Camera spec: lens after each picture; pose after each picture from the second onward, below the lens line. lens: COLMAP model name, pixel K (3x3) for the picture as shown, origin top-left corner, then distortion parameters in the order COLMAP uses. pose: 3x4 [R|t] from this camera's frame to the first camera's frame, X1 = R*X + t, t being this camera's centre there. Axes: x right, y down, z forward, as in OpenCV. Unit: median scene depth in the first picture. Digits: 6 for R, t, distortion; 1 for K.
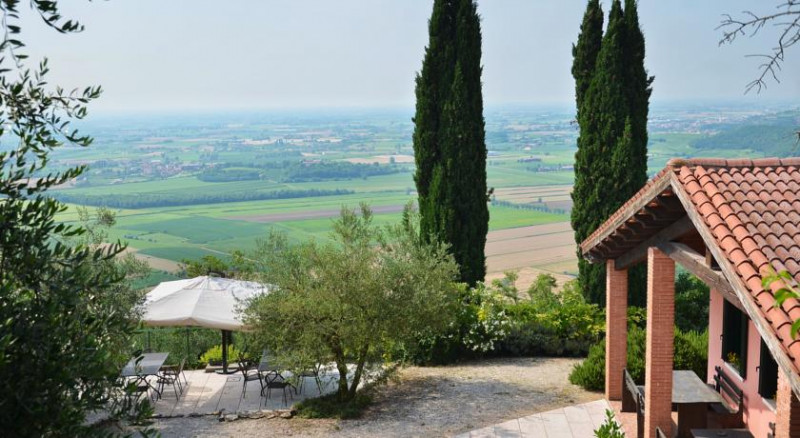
lens RADIAL K [[704.4, 0, 431.4], [0, 704.4, 220.2], [0, 0, 1]] dist [0.046030, -0.099274]
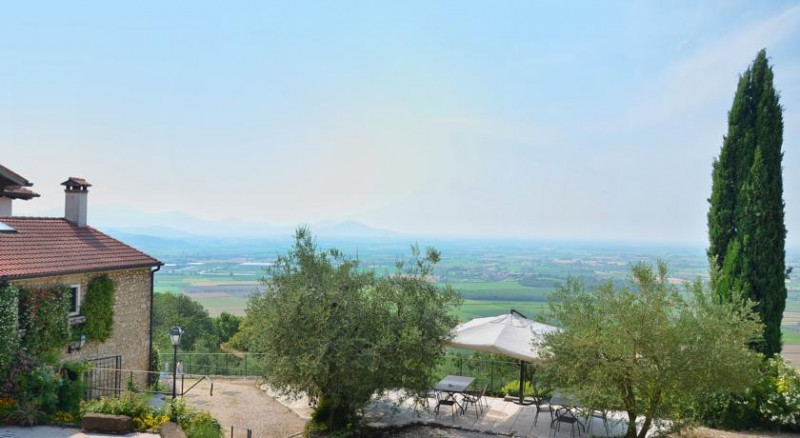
lens RADIAL K [[704.4, 0, 431.4], [0, 704.4, 220.2], [0, 0, 1]] dist [0.046030, -0.099274]
pose [[0.911296, 0.053928, -0.408205, 0.021108], [-0.070289, 0.997209, -0.025174, -0.038671], [0.405708, 0.051633, 0.912543, -0.098539]]
